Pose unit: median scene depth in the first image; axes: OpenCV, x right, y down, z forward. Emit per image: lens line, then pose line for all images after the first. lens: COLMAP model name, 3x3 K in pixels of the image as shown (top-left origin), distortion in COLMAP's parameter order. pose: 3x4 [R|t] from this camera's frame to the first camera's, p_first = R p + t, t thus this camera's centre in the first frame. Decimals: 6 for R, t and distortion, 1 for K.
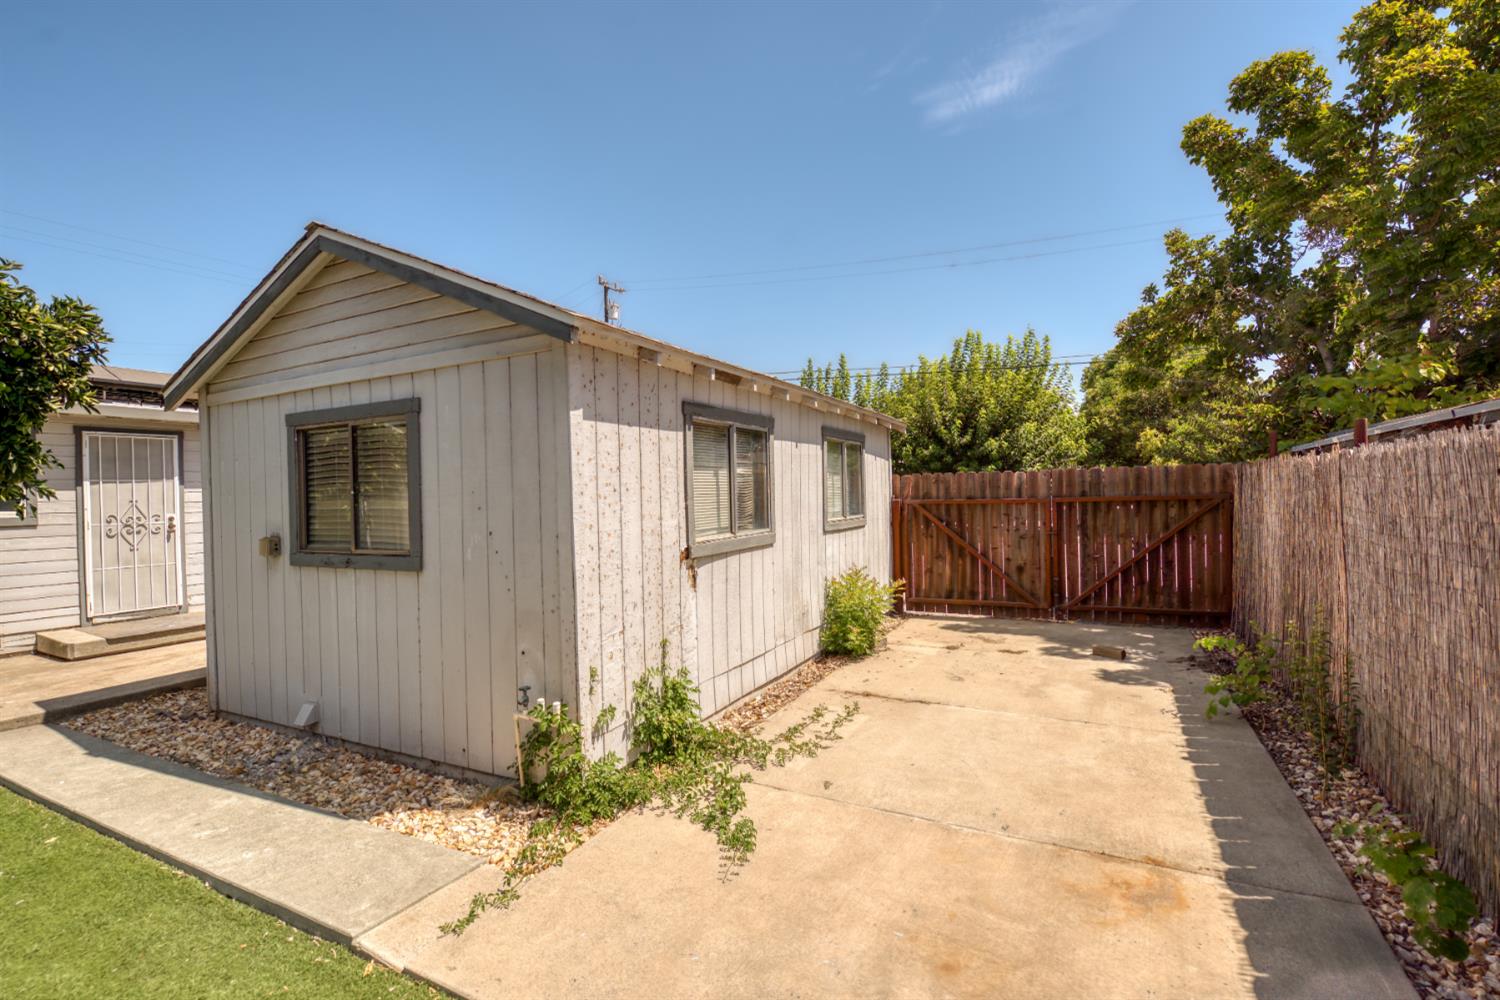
lens RADIAL K [[660.7, 0, 736.5], [0, 660.7, 502.2], [0, 0, 1]] dist [-0.010481, -0.005345]
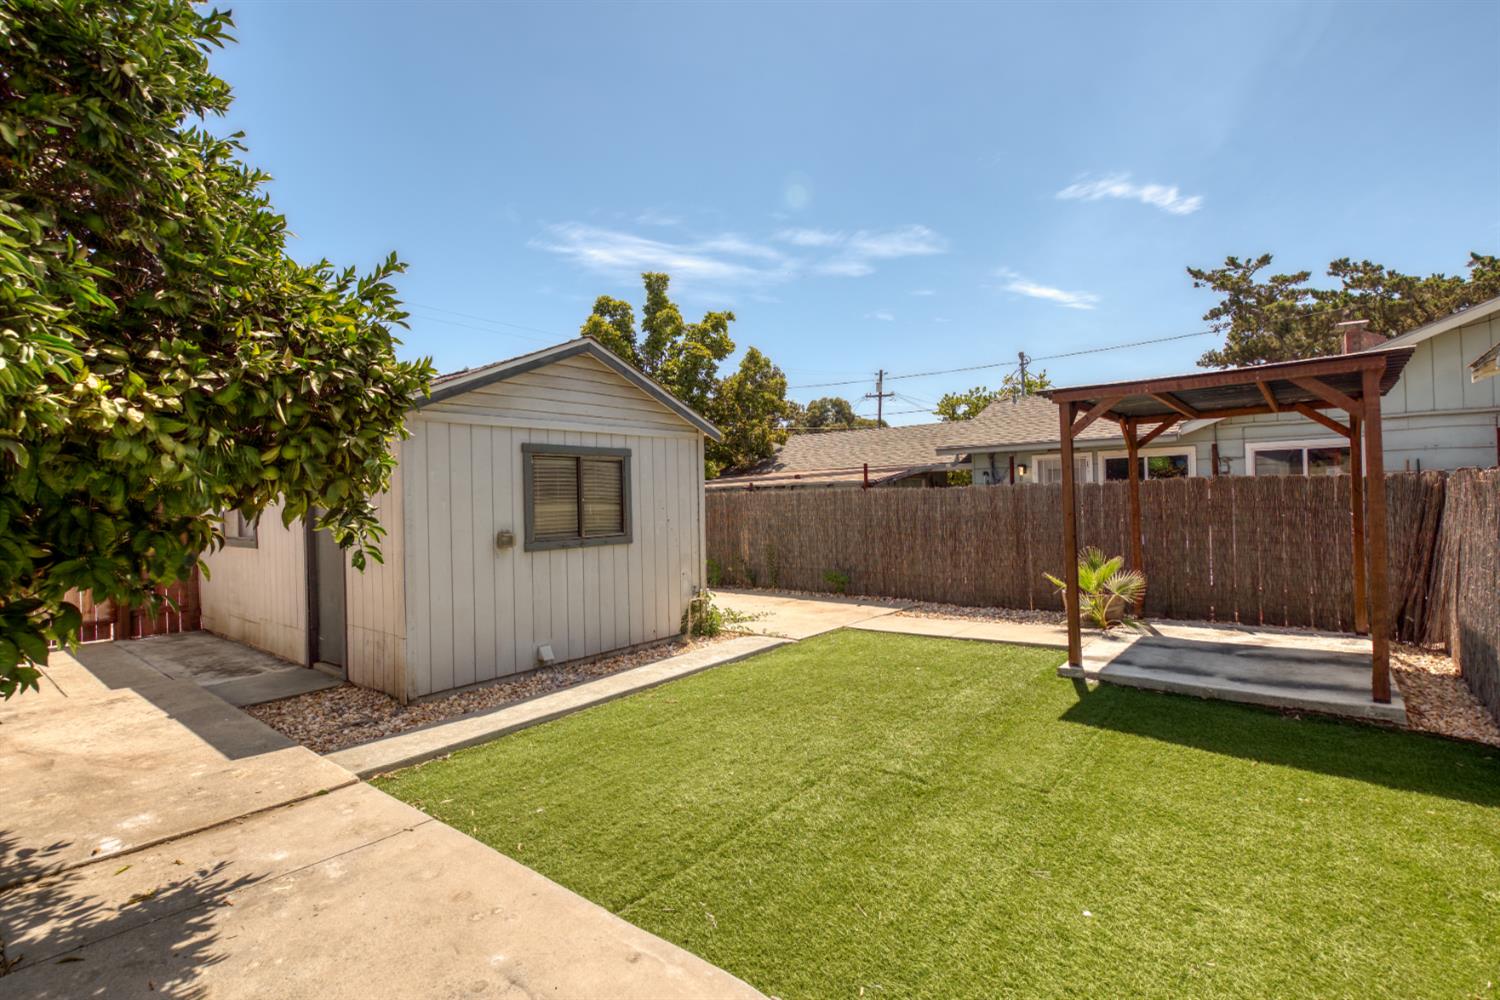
lens RADIAL K [[660.7, 0, 743.5], [0, 660.7, 499.9], [0, 0, 1]] dist [-0.010481, -0.005345]
pose [[0.232392, 0.016101, 0.972489, -2.097701], [0.019130, 0.999594, -0.021122, 0.027189], [-0.972434, 0.023512, 0.231990, 0.248401]]
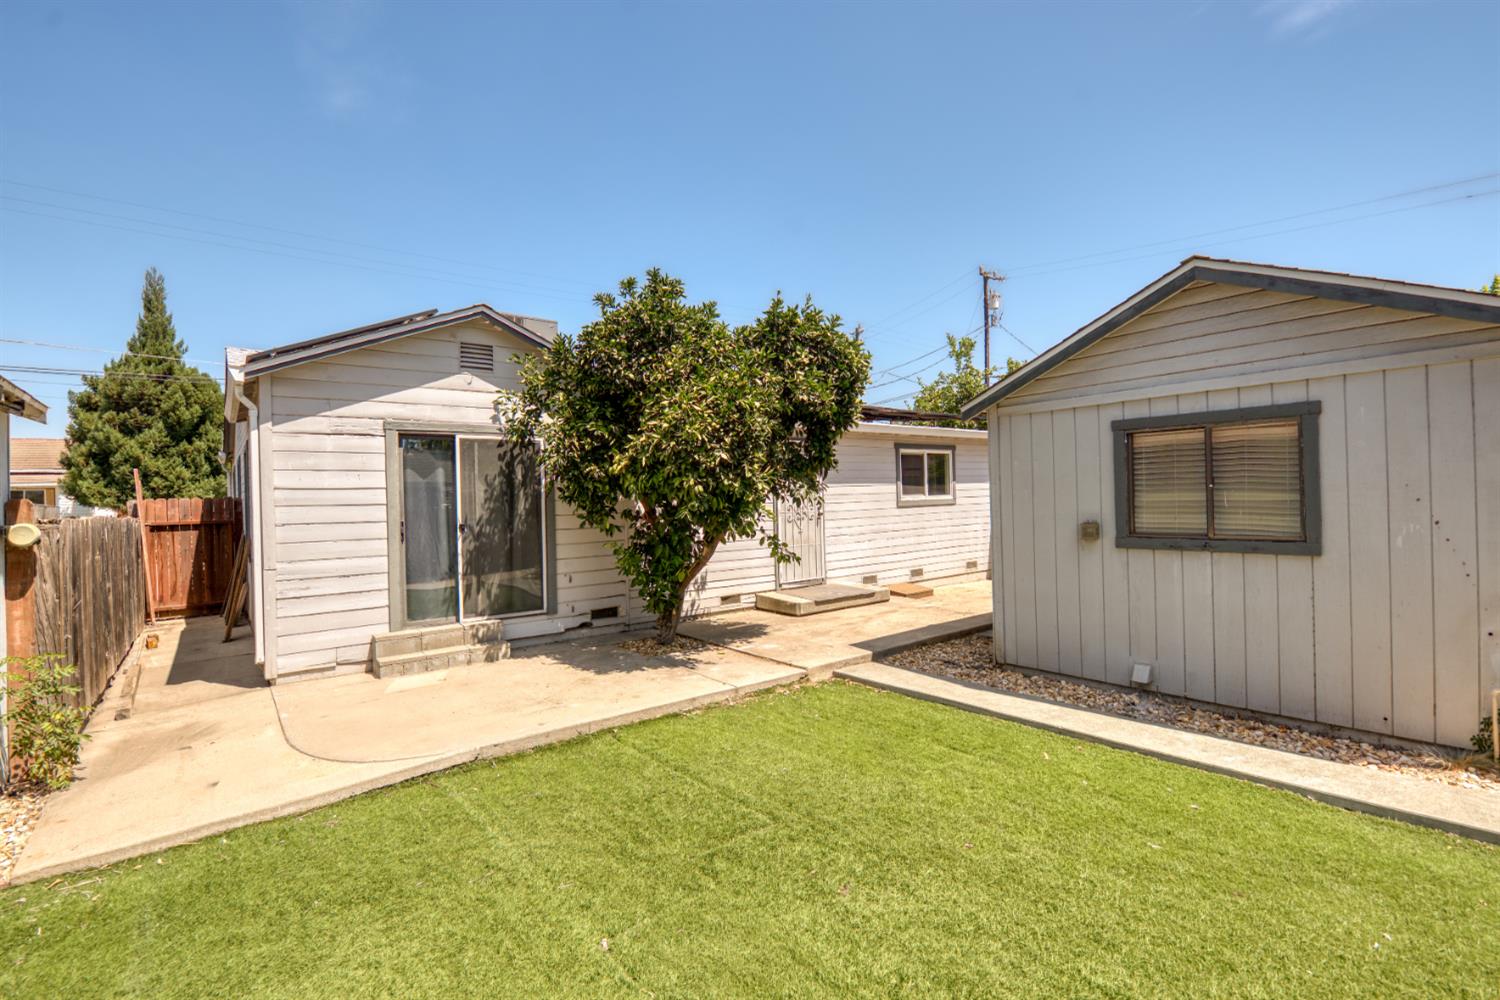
lens RADIAL K [[660.7, 0, 759.1], [0, 660.7, 503.8], [0, 0, 1]] dist [-0.010481, -0.005345]
pose [[0.914159, 0.002312, -0.405349, -0.857057], [0.003578, 0.999899, 0.013774, -0.002261], [0.405339, -0.014043, 0.914058, -0.383926]]
